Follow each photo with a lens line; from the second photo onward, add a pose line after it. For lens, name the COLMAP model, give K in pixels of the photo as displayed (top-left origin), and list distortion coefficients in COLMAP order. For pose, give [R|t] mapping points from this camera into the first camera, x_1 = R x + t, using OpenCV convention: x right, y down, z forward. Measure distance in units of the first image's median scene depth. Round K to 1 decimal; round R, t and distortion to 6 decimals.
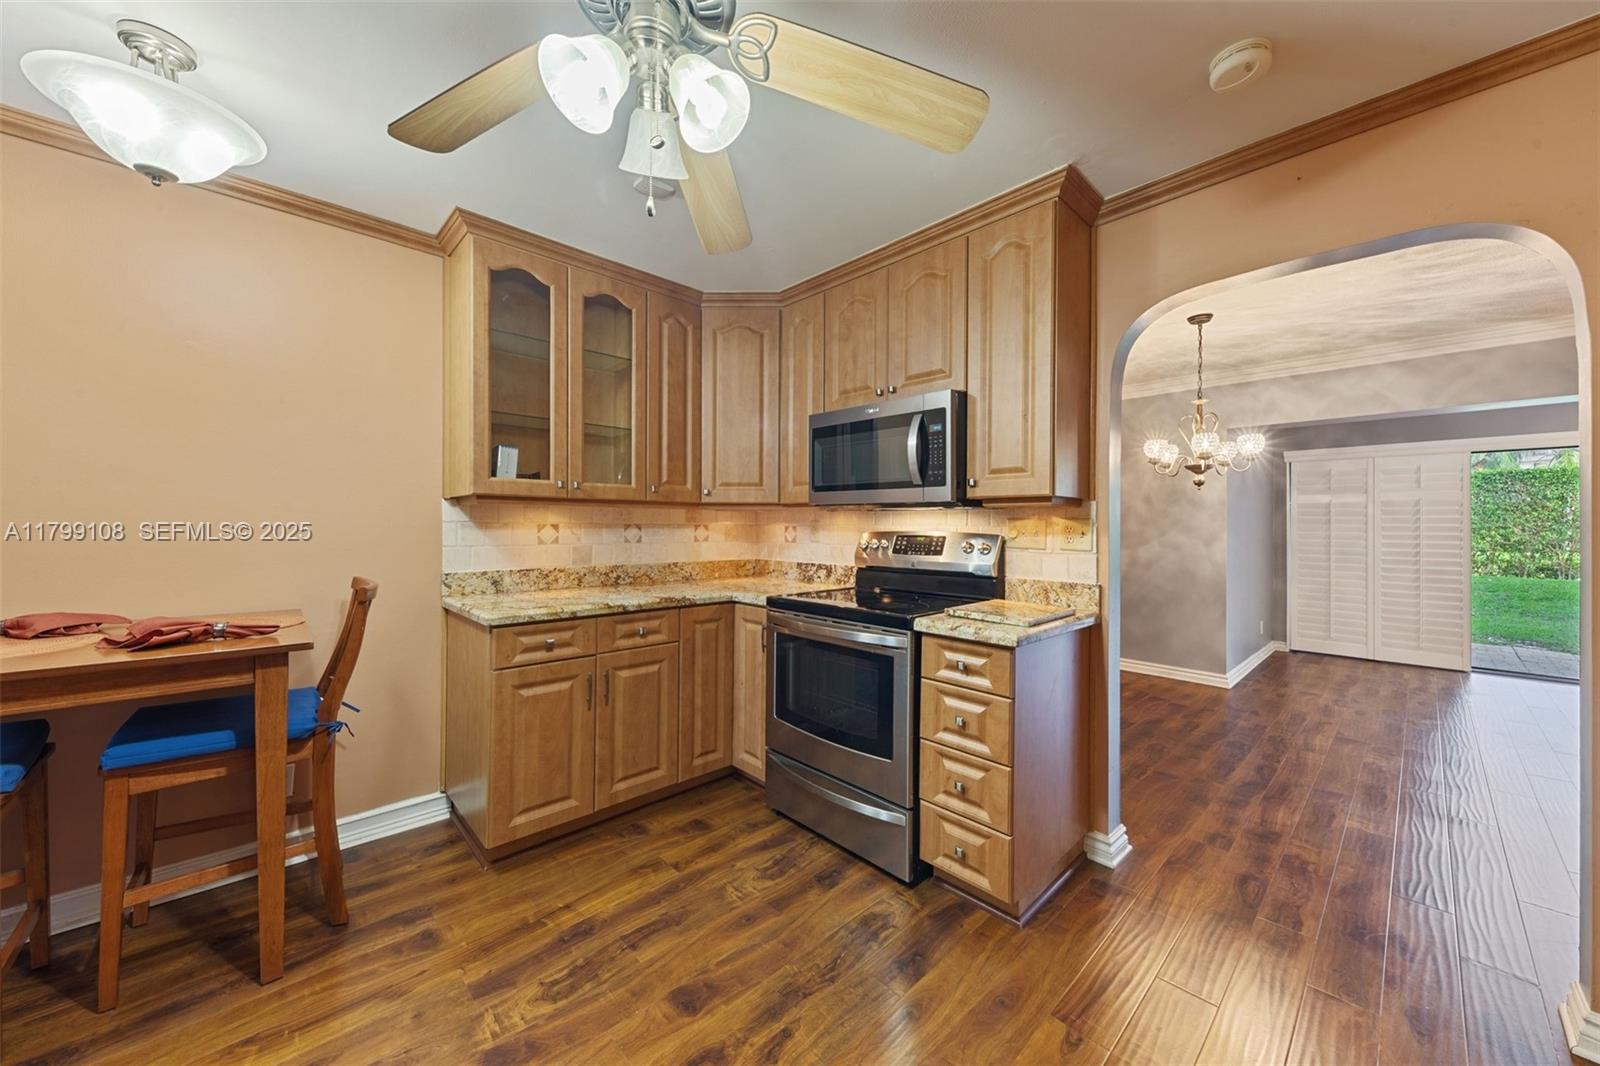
lens RADIAL K [[582.6, 0, 806.8], [0, 582.6, 527.8], [0, 0, 1]] dist [-0.000166, -0.001299]
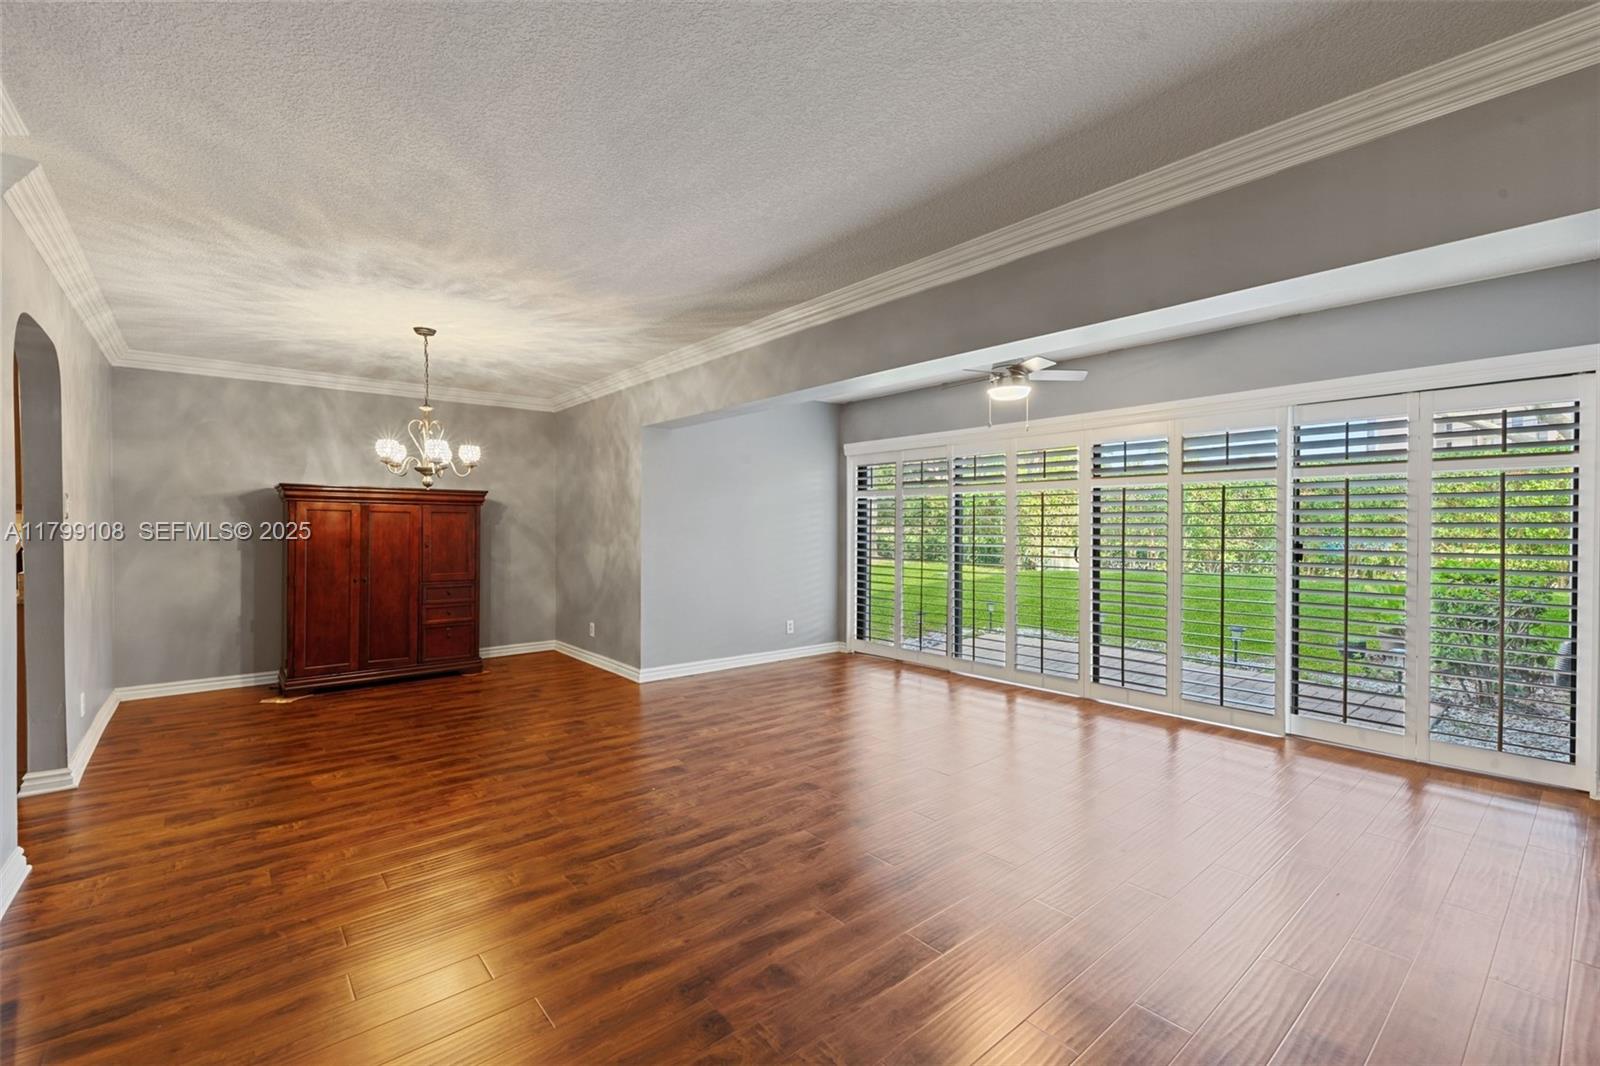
lens RADIAL K [[684.0, 0, 805.1], [0, 684.0, 536.5], [0, 0, 1]] dist [0.004182, -0.000556]
pose [[0.998462, -0.003911, -0.055298, 1.834759], [0.004868, 0.999841, 0.017182, 0.002200], [0.055222, -0.017425, 0.998322, -0.298969]]
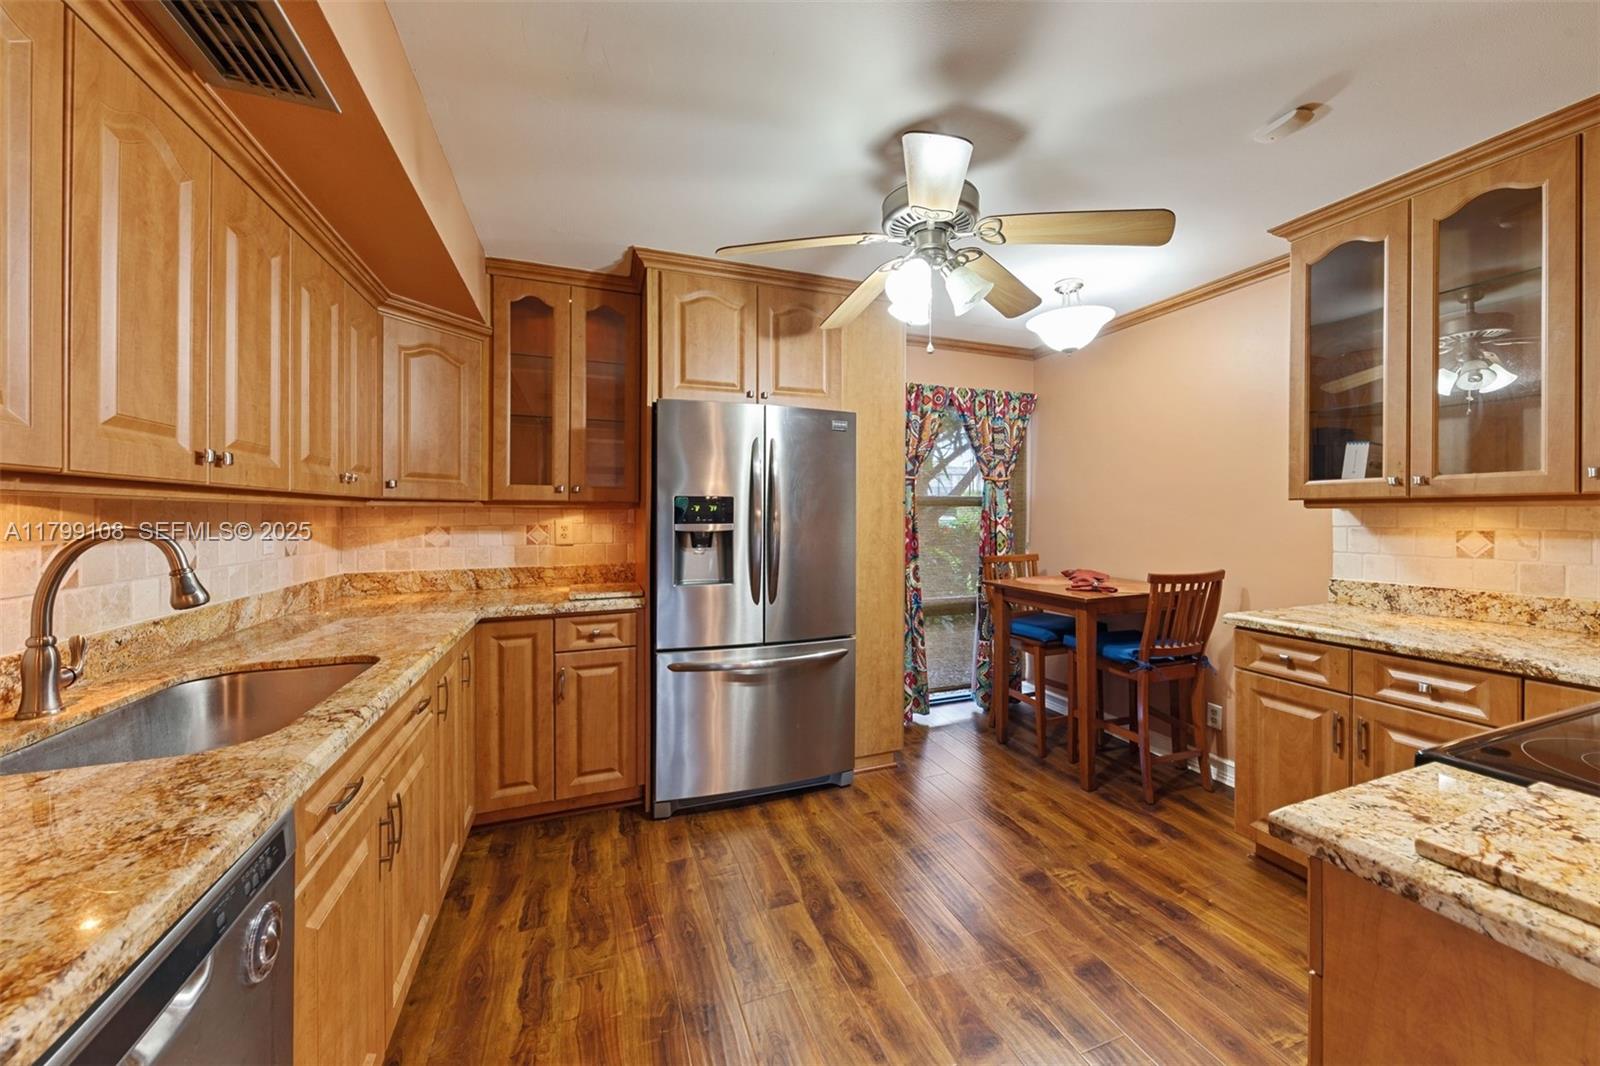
lens RADIAL K [[582.6, 0, 821.3], [0, 582.6, 526.8], [0, 0, 1]] dist [-0.000166, -0.001299]
pose [[-0.382542, 0.014124, -0.923830, 0.563593], [-0.001899, 0.999869, 0.016073, -0.022160], [0.923936, 0.007903, -0.382466, 0.536536]]
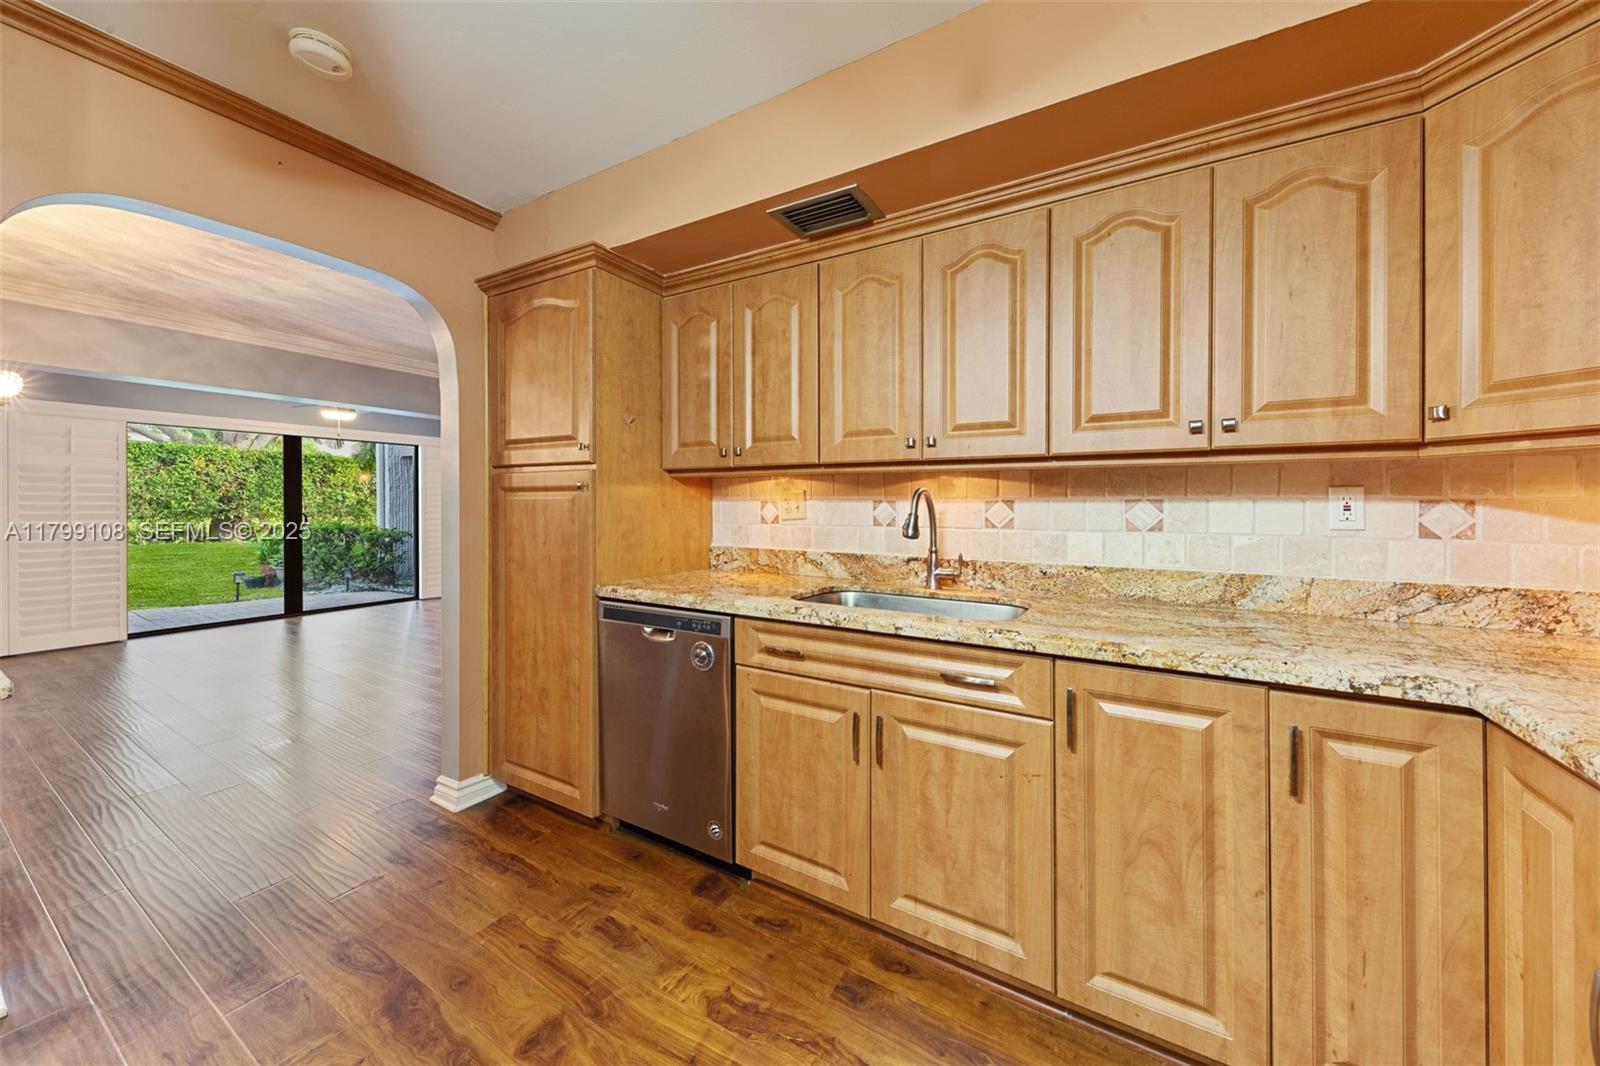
lens RADIAL K [[582.6, 0, 817.4], [0, 582.6, 504.3], [0, 0, 1]] dist [-0.000166, -0.001299]
pose [[-0.272905, -0.005426, 0.962026, -0.287185], [-0.005375, 0.999977, 0.004116, 0.003036], [-0.962026, -0.004048, -0.272928, 0.233496]]
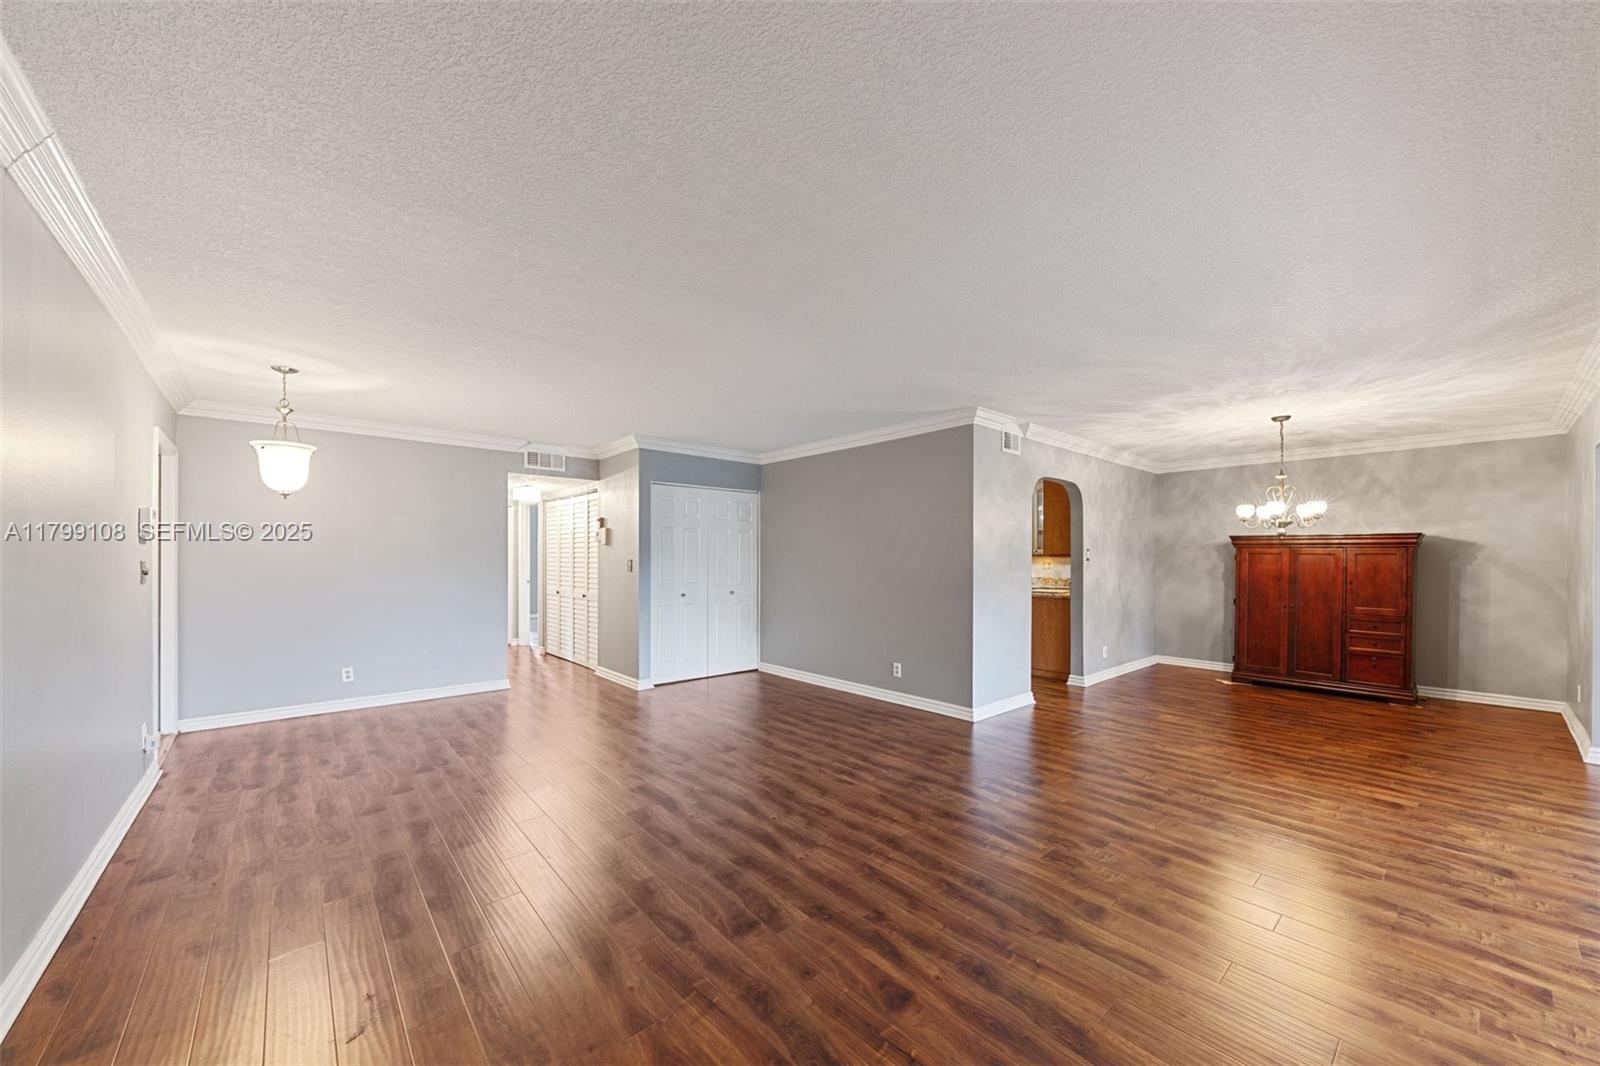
lens RADIAL K [[582.6, 0, 790.3], [0, 582.6, 558.9], [0, 0, 1]] dist [-0.000166, -0.001299]
pose [[-0.061921, -0.003520, -0.998075, 2.745085], [-0.003544, 0.999988, -0.003307, -0.010398], [0.998075, 0.003332, -0.061933, -0.136855]]
